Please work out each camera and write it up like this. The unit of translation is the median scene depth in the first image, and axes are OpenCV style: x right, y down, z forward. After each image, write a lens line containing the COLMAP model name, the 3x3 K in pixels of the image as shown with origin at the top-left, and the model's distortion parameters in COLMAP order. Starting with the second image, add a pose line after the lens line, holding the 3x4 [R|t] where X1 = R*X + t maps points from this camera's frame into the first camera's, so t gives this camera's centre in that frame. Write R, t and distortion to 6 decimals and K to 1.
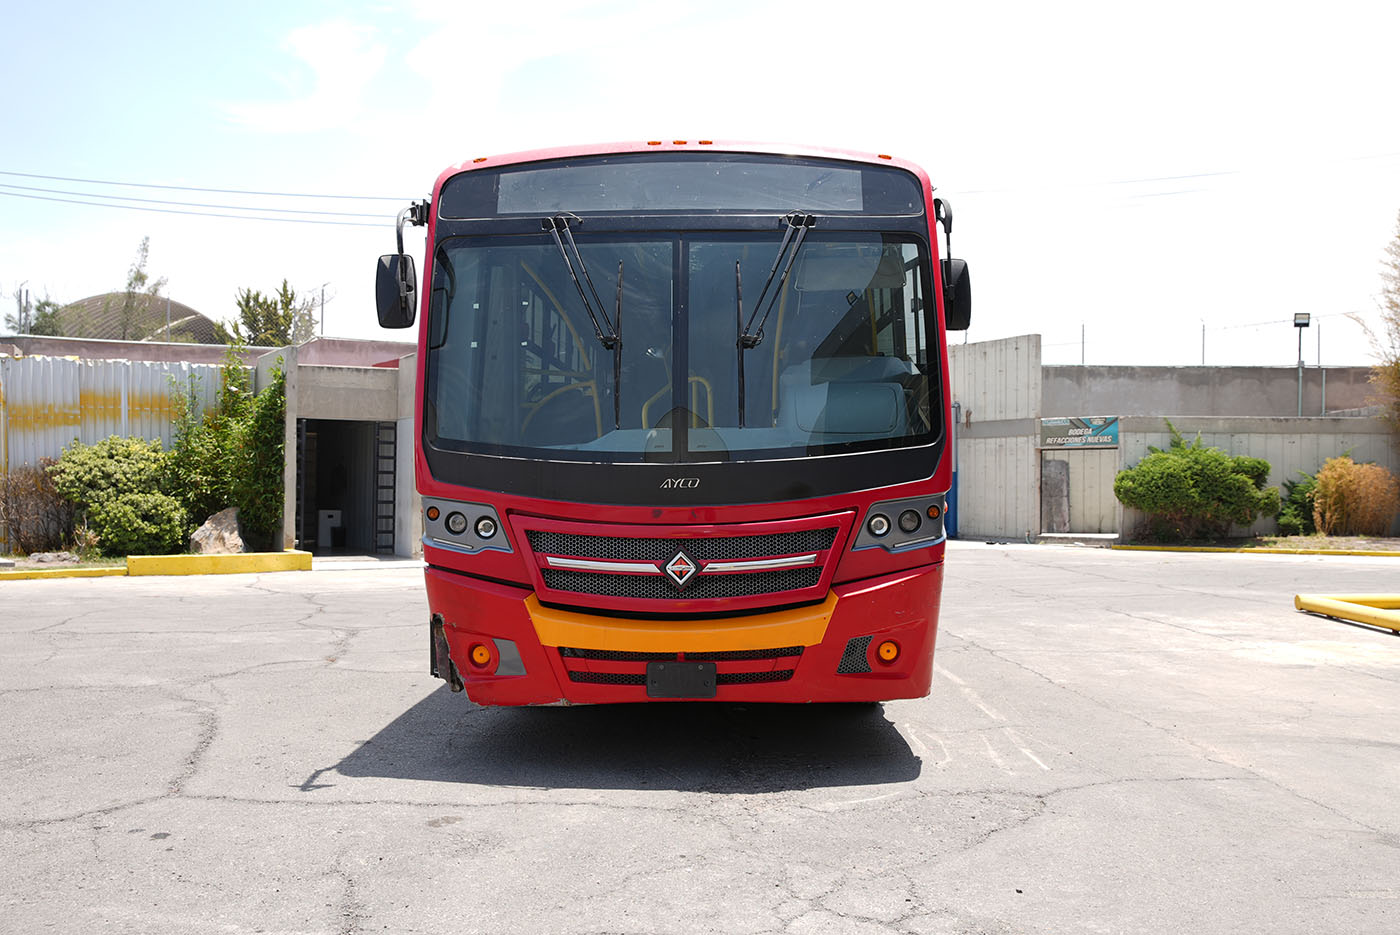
lens RADIAL K [[1251.0, 0, 700.0], [0, 1251.0, 467.5], [0, 0, 1]] dist [-0.011365, -0.005363]
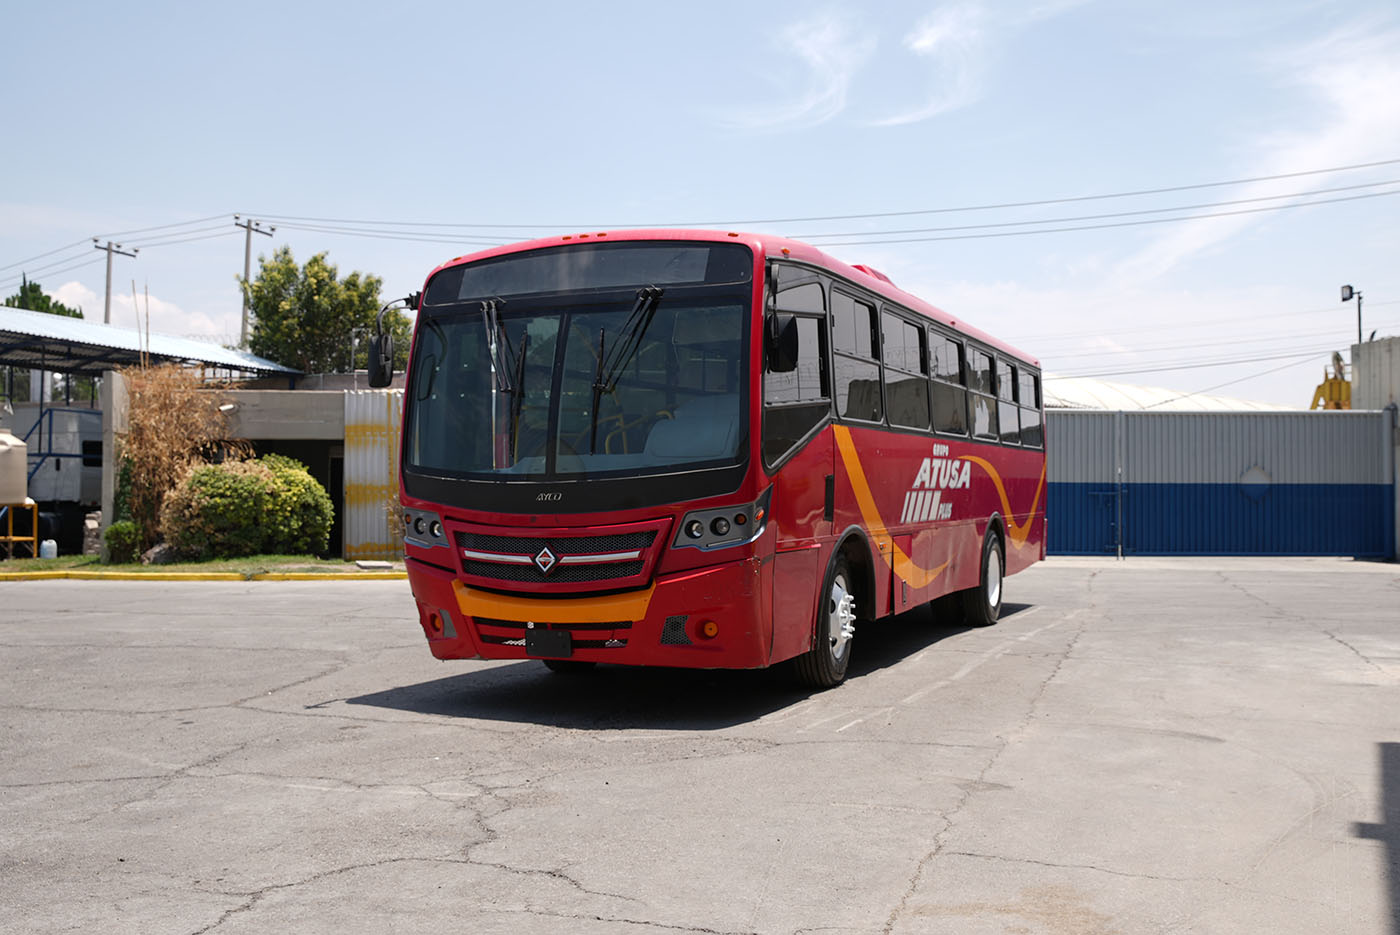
lens RADIAL K [[1358.2, 0, 697.5], [0, 1358.2, 462.6], [0, 0, 1]] dist [0.002366, -0.004705]
pose [[0.925711, -0.012099, -0.378039, 0.638090], [0.006784, 0.999859, -0.015389, -0.000503], [0.378171, 0.011681, 0.925662, -0.271134]]
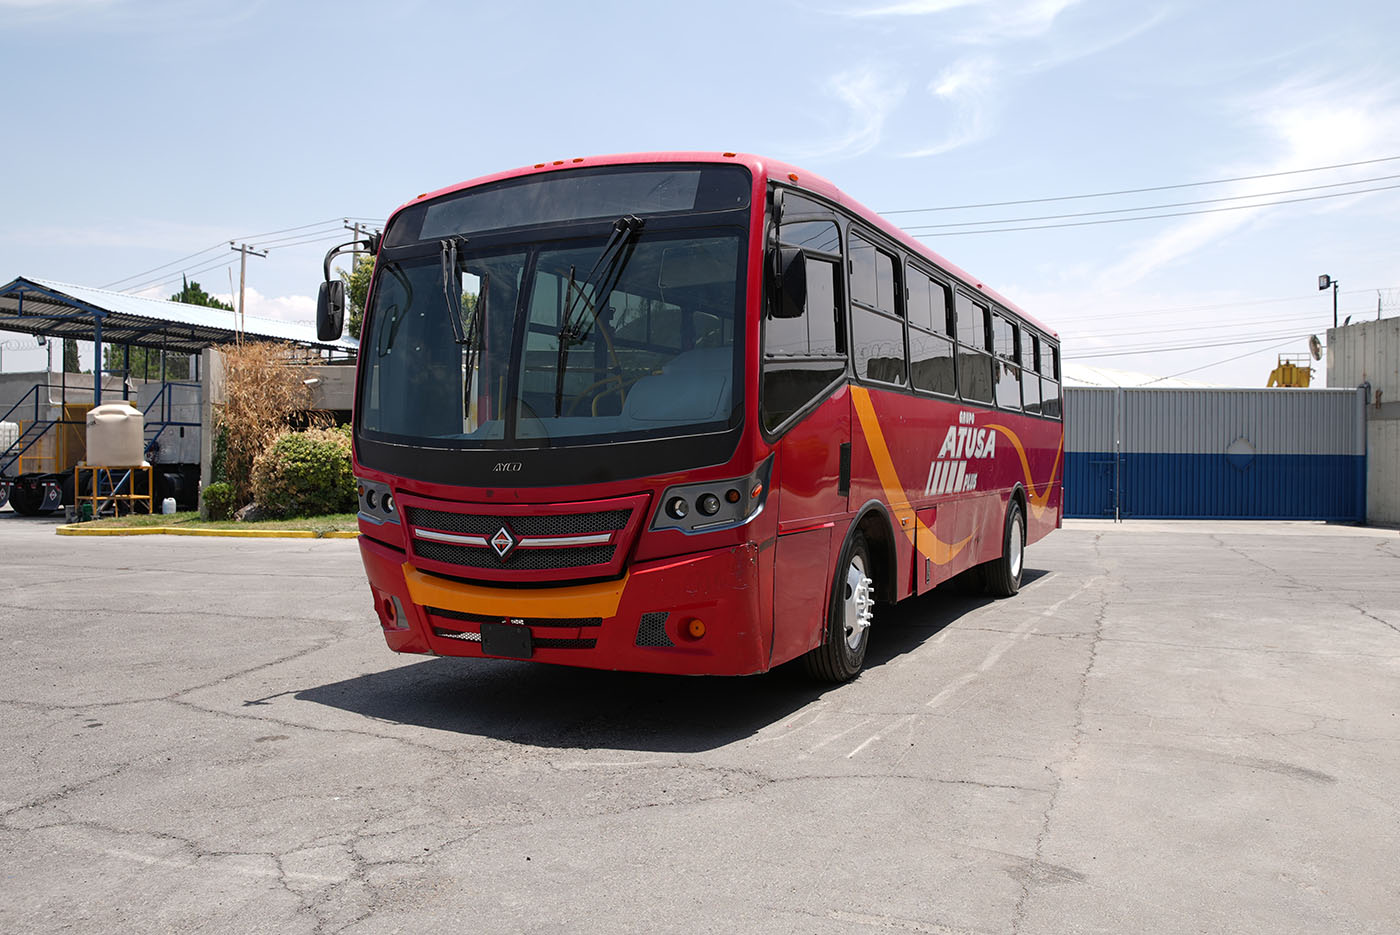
lens RADIAL K [[1117.5, 0, 702.1], [0, 1117.5, 463.7], [0, 0, 1]] dist [-0.052889, 0.005430]
pose [[0.909125, 0.003135, -0.416513, 0.525890], [0.001723, 0.999935, 0.011285, -0.001467], [0.416521, -0.010977, 0.909060, 0.146792]]
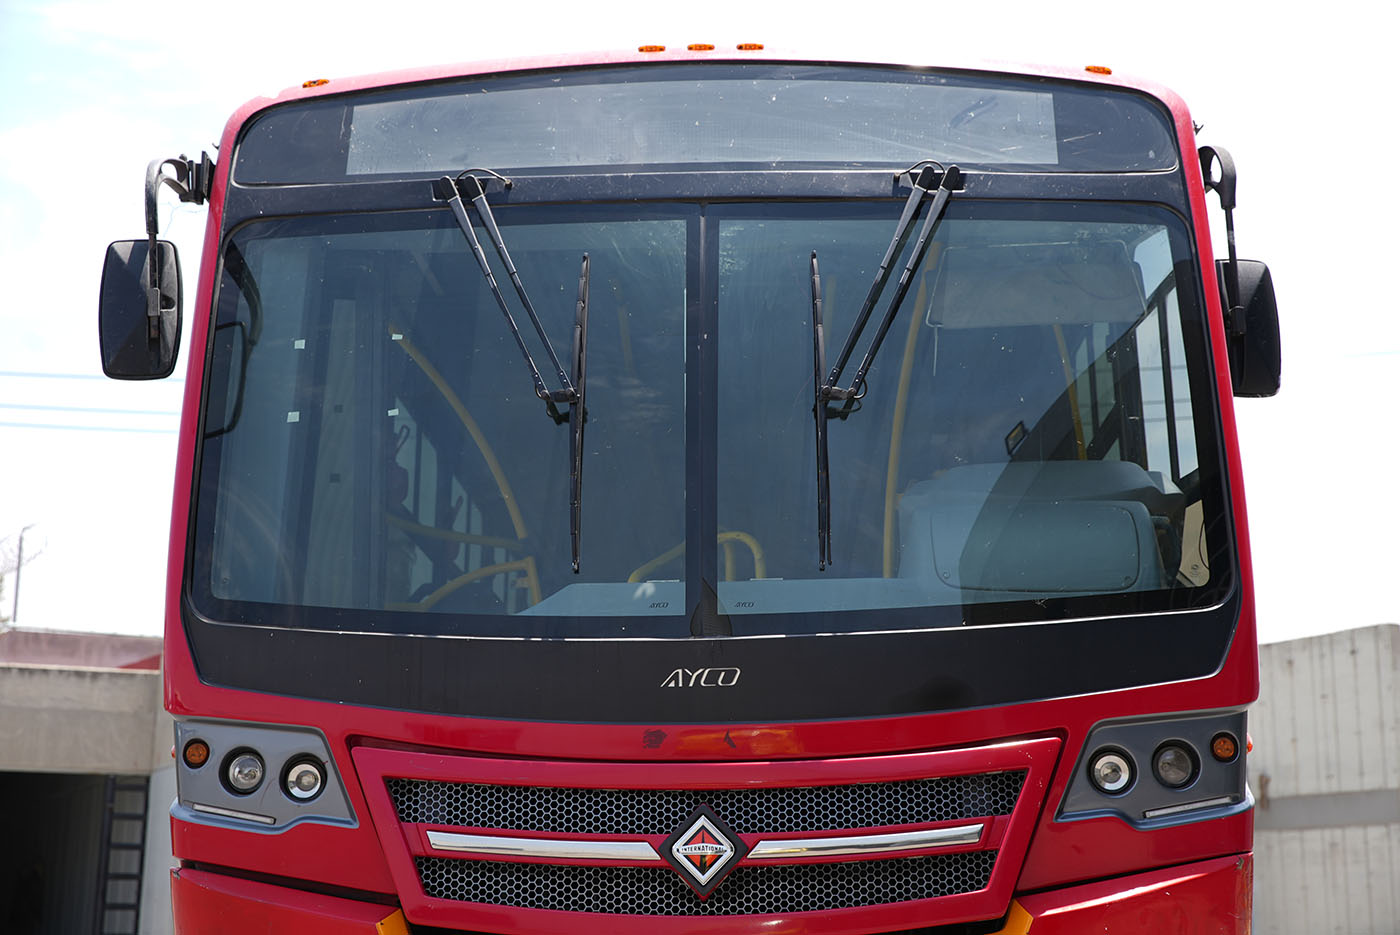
lens RADIAL K [[2349.9, 0, 695.2], [0, 2349.9, 470.5], [0, 0, 1]] dist [0.201708, 0.002301]
pose [[0.999832, -0.003149, -0.018071, -0.001228], [-0.000349, 0.981716, -0.190352, 0.101910], [0.018340, 0.190326, 0.981550, 0.068240]]
